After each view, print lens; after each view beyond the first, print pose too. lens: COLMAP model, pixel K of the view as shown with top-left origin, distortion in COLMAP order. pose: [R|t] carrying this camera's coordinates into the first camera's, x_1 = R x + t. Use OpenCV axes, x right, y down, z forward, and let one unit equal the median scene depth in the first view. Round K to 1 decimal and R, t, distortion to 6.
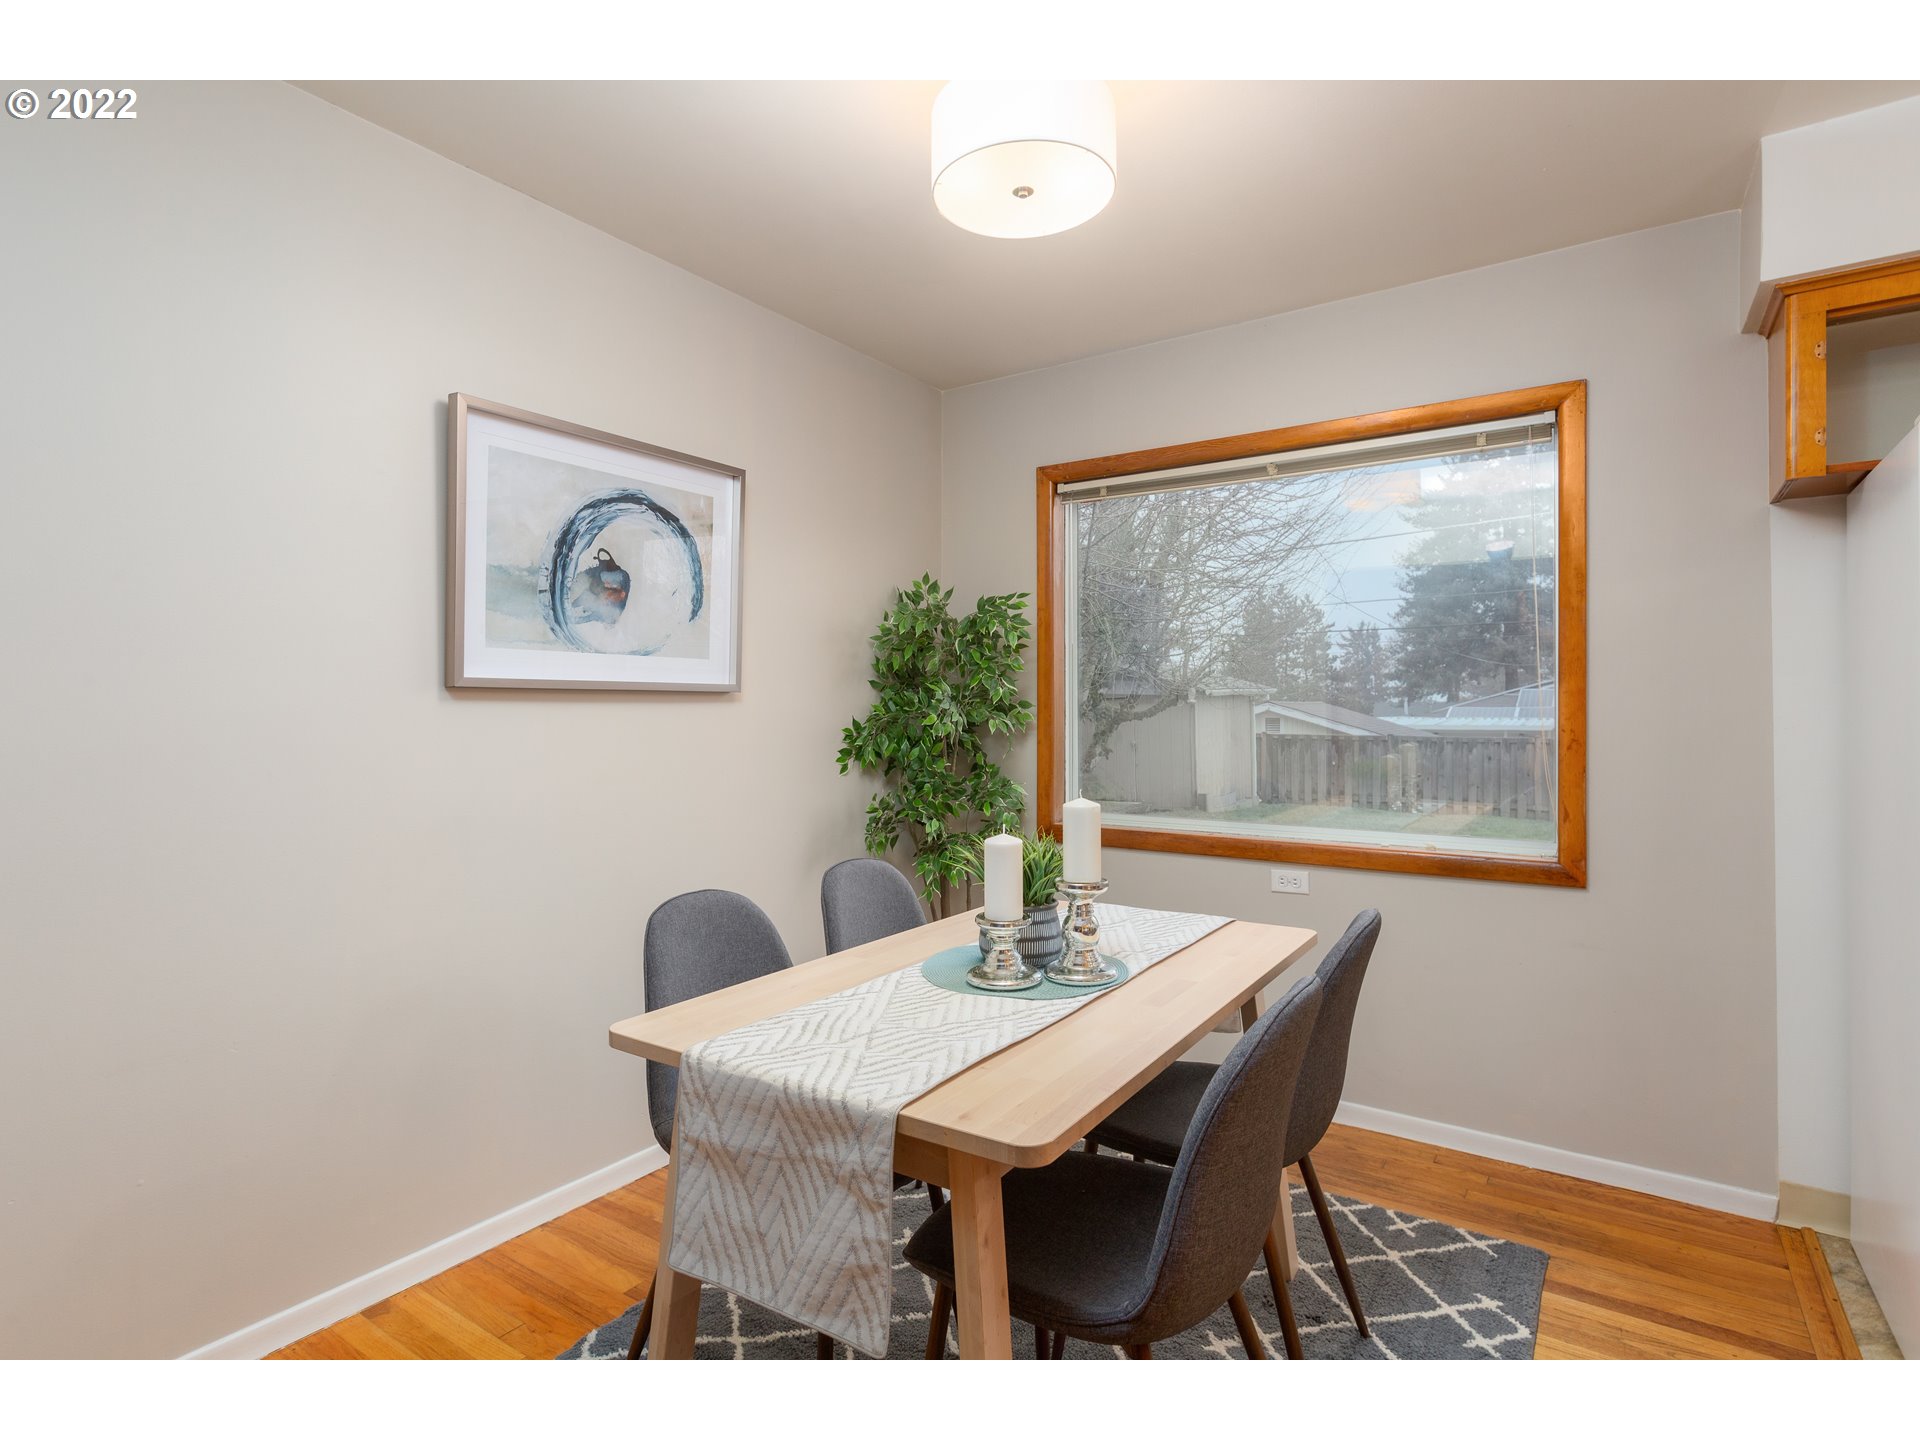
lens RADIAL K [[974.2, 0, 950.6], [0, 974.2, 705.9], [0, 0, 1]] dist [-0.001126, -0.000221]
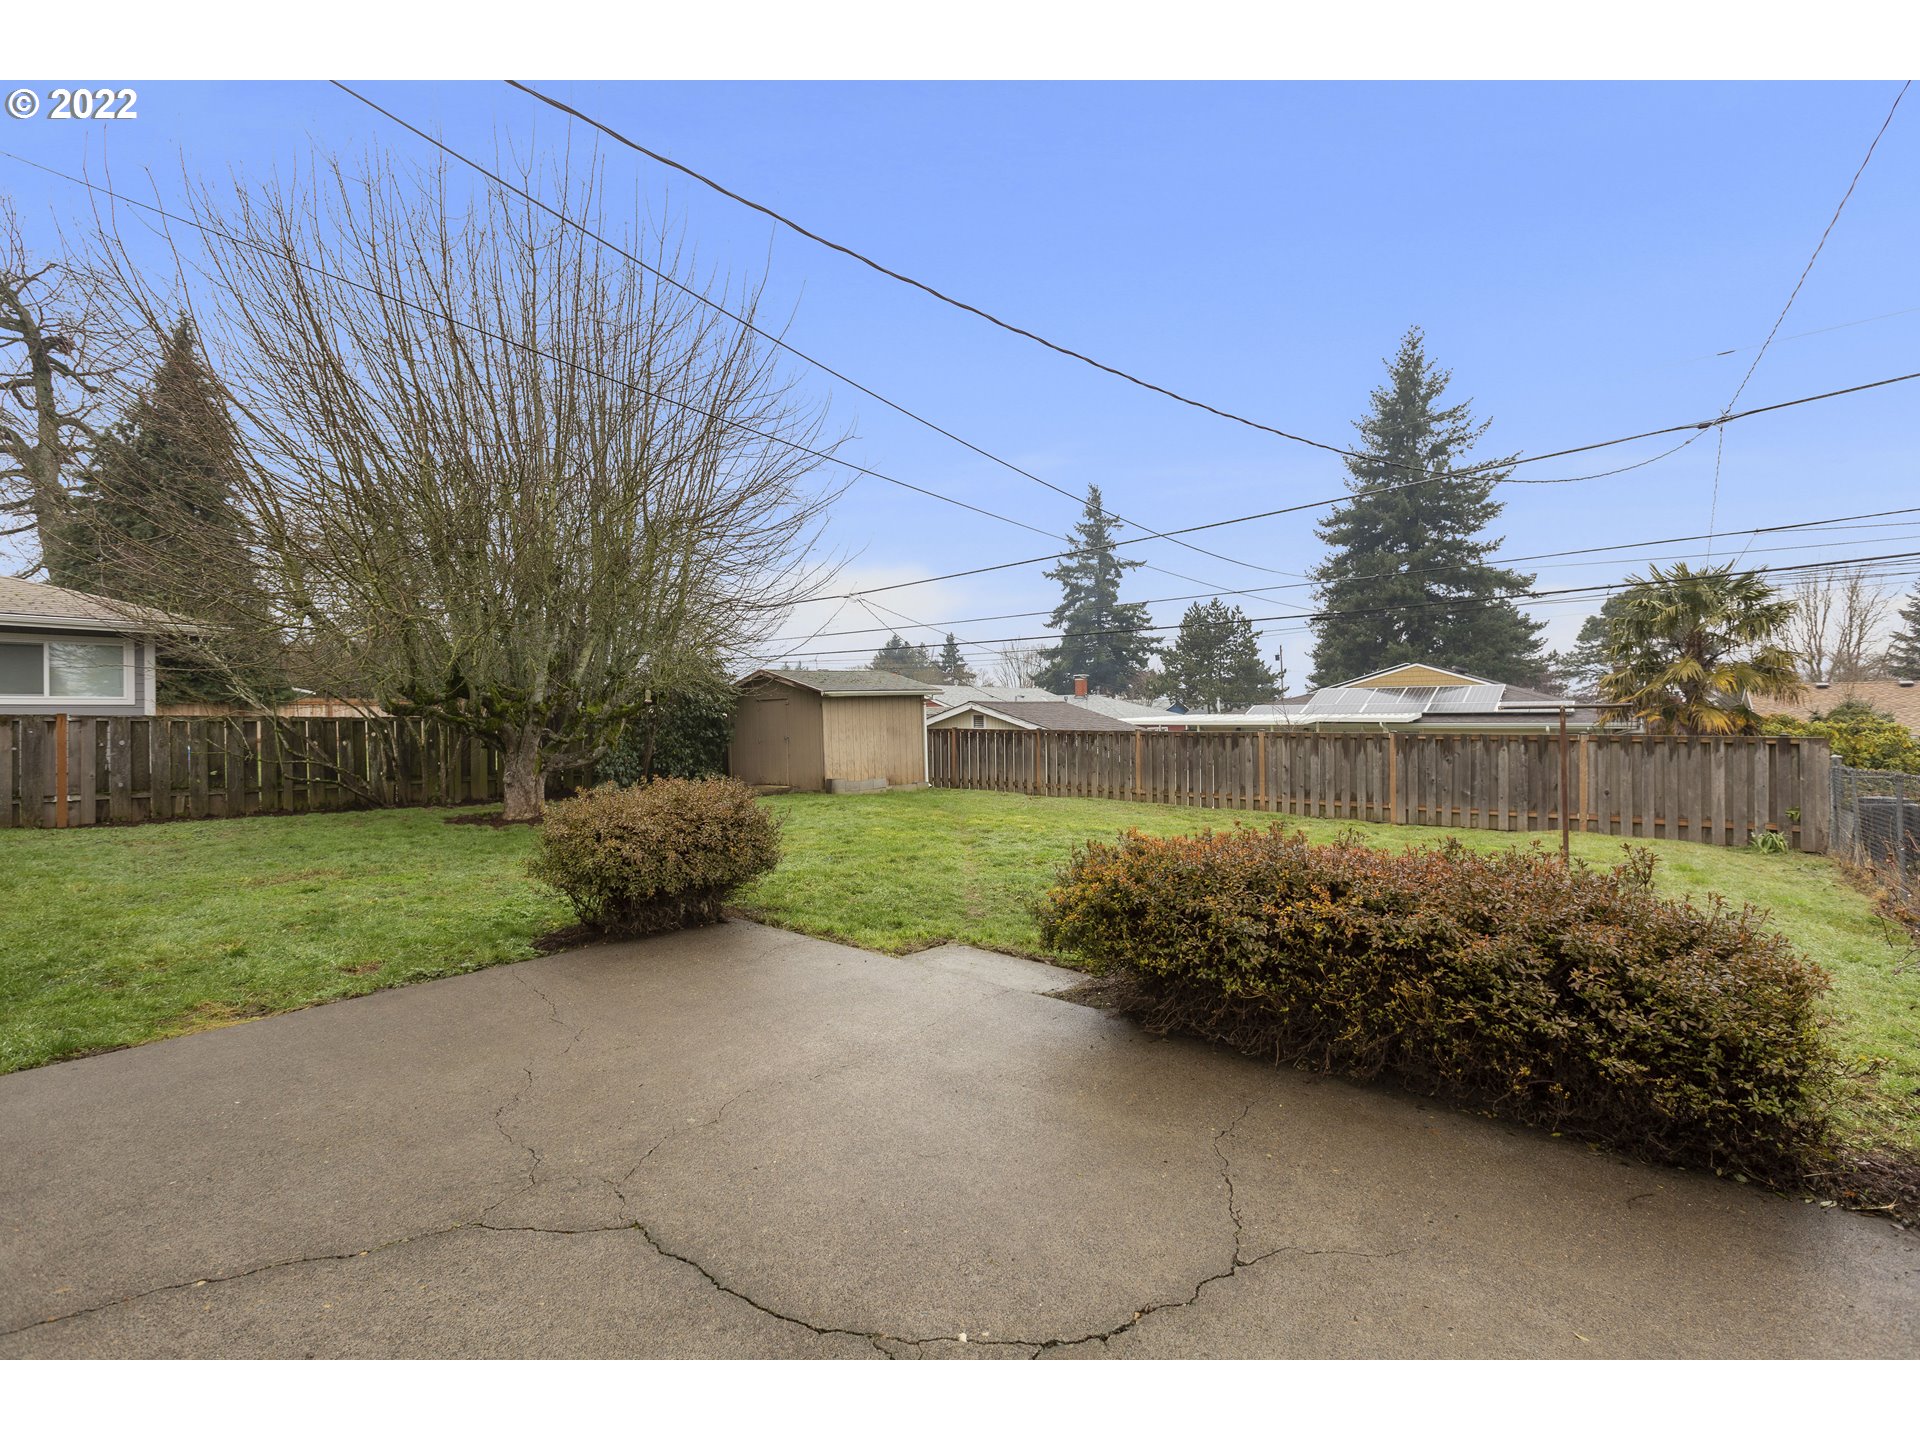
lens RADIAL K [[853.6, 0, 948.2], [0, 853.6, 713.0], [0, 0, 1]] dist [0.001414, 0.000158]
pose [[0.997304, -0.009034, -0.072827, 3.216263], [0.009364, 0.999947, 0.004196, 0.043857], [0.072785, -0.004867, 0.997336, -0.153918]]
